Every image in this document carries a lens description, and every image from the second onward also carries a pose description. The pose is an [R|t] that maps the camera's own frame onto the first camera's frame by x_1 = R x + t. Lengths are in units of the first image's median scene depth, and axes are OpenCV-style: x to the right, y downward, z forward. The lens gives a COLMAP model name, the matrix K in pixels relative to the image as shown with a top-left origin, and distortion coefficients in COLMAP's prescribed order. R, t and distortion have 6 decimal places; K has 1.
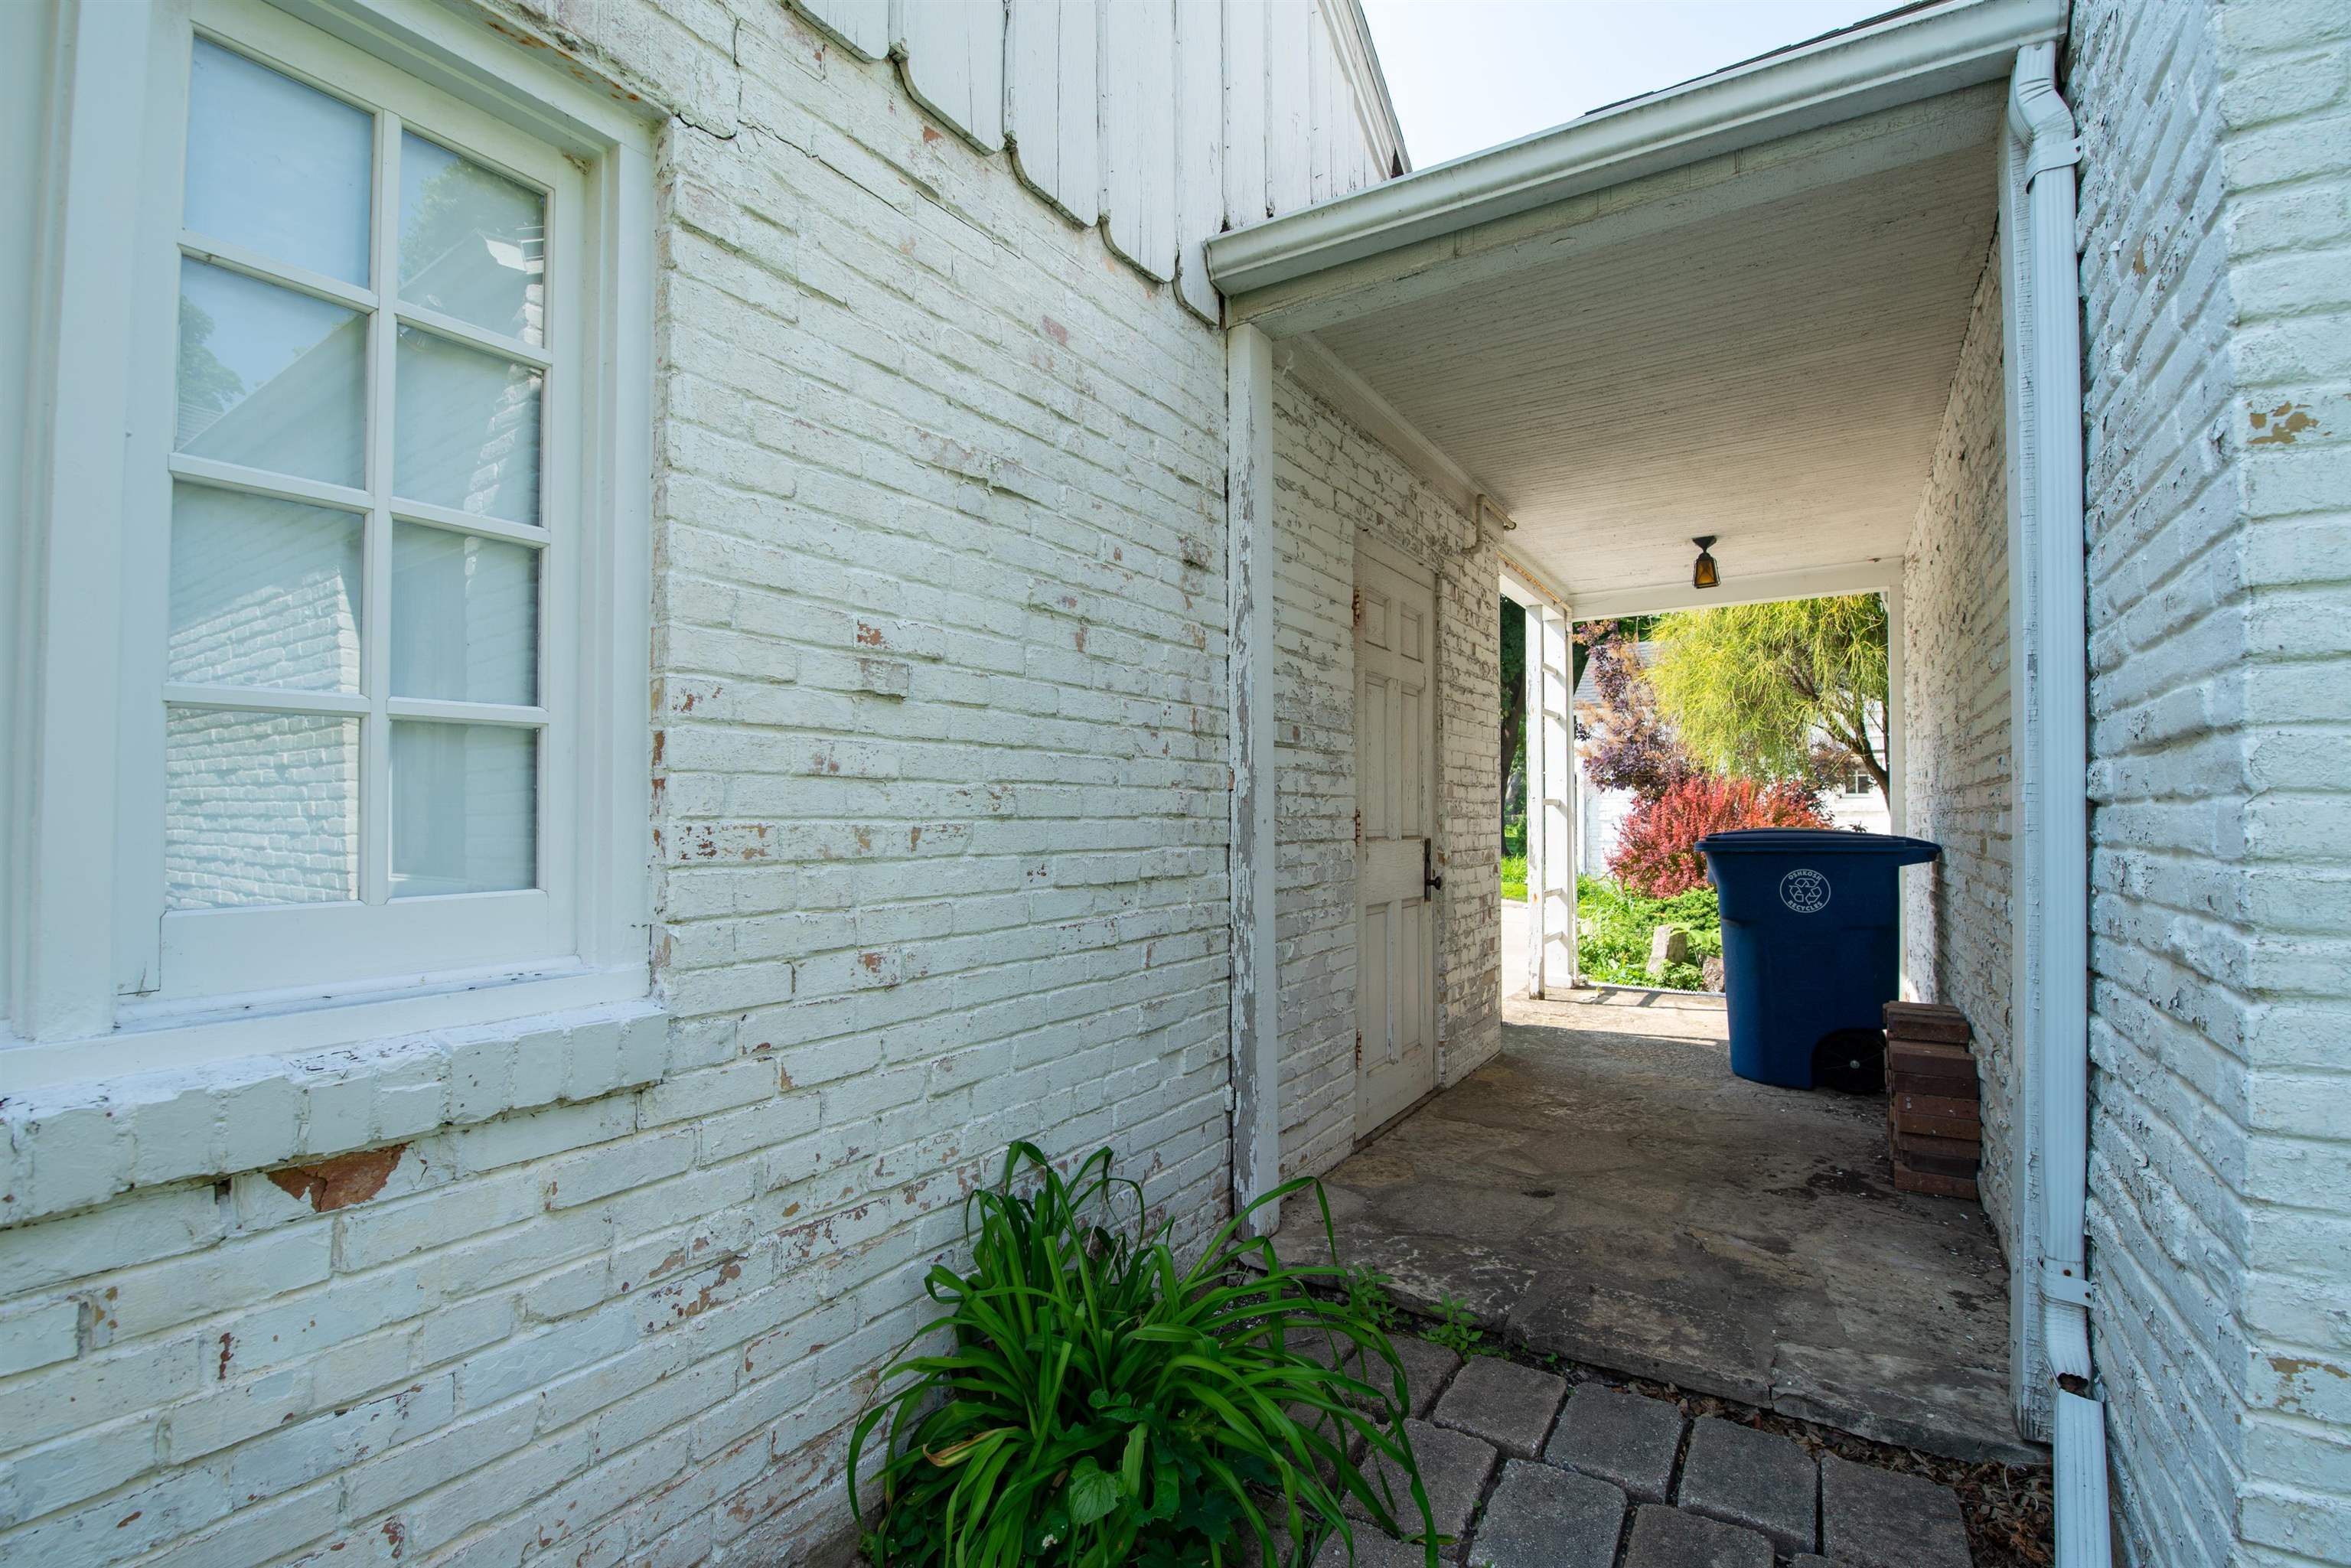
lens RADIAL K [[1022.1, 0, 1161.0], [0, 1022.1, 790.2], [0, 0, 1]] dist [-0.009326, -0.005093]
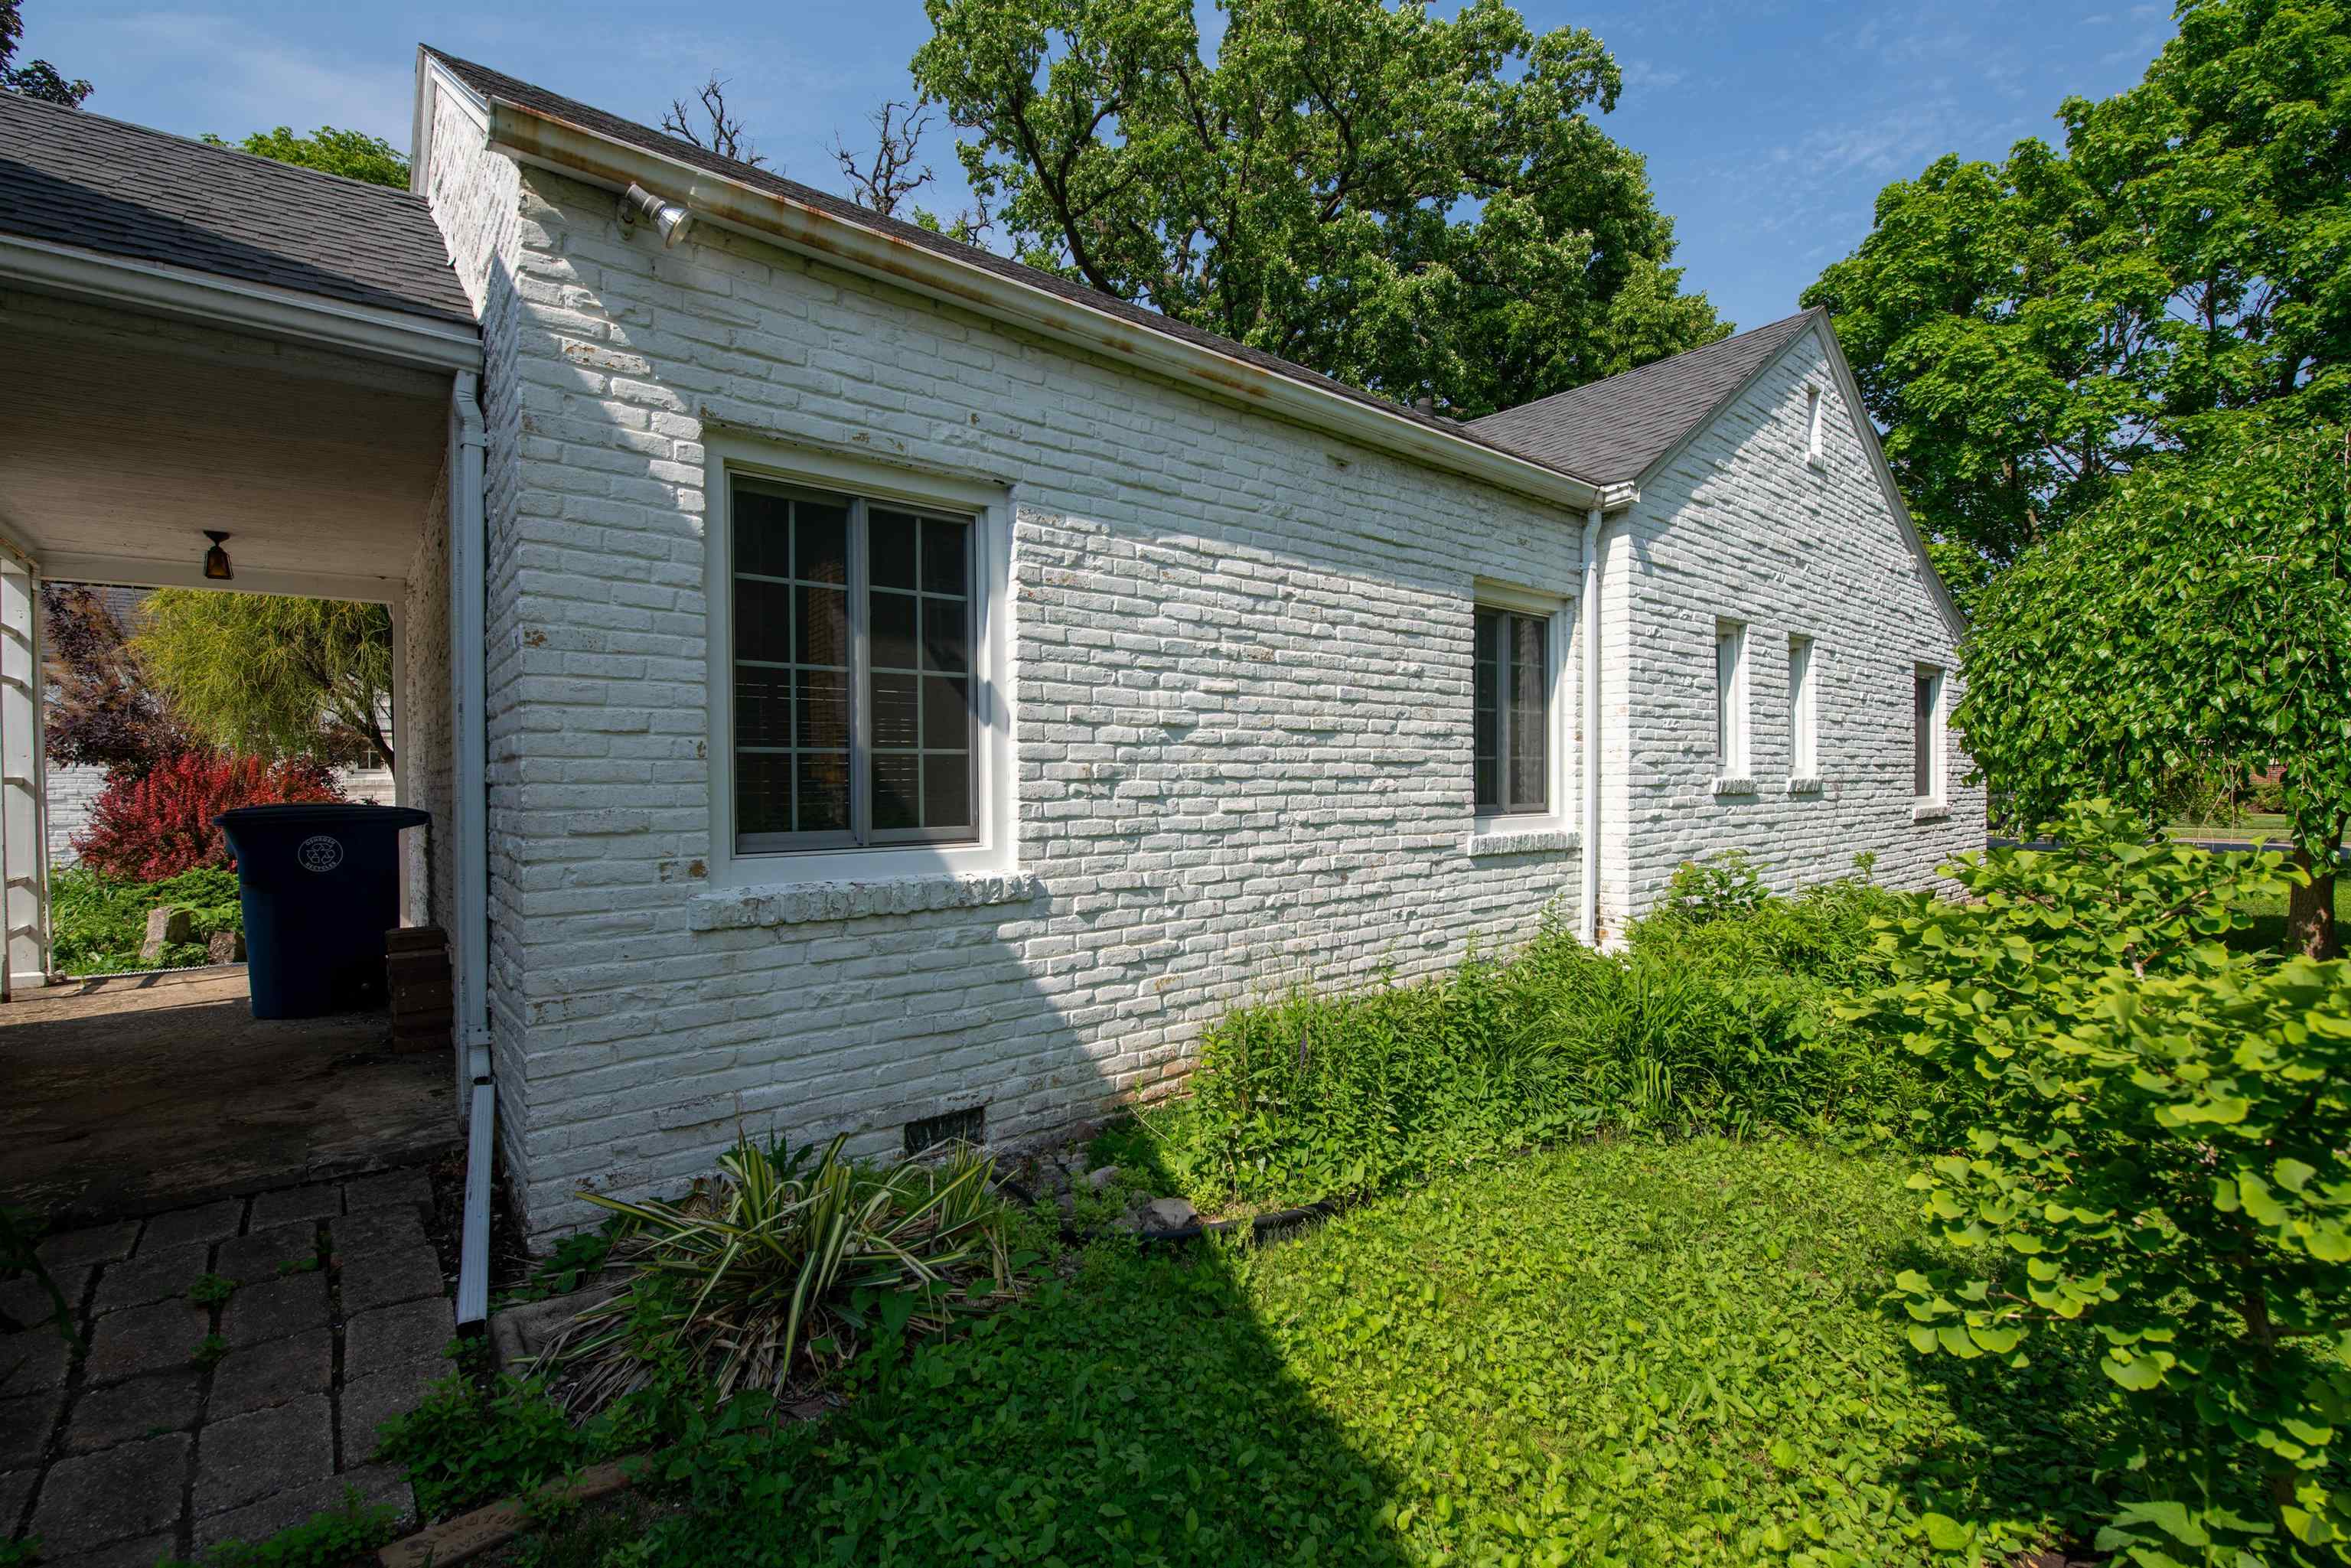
lens RADIAL K [[1022.1, 0, 1171.1], [0, 1022.1, 788.9], [0, 0, 1]] dist [-0.009326, -0.005093]
pose [[0.298569, -0.015543, 0.954261, -0.173258], [-0.009229, 0.999774, 0.019171, -0.009487], [-0.954343, -0.014531, 0.298358, -0.263218]]
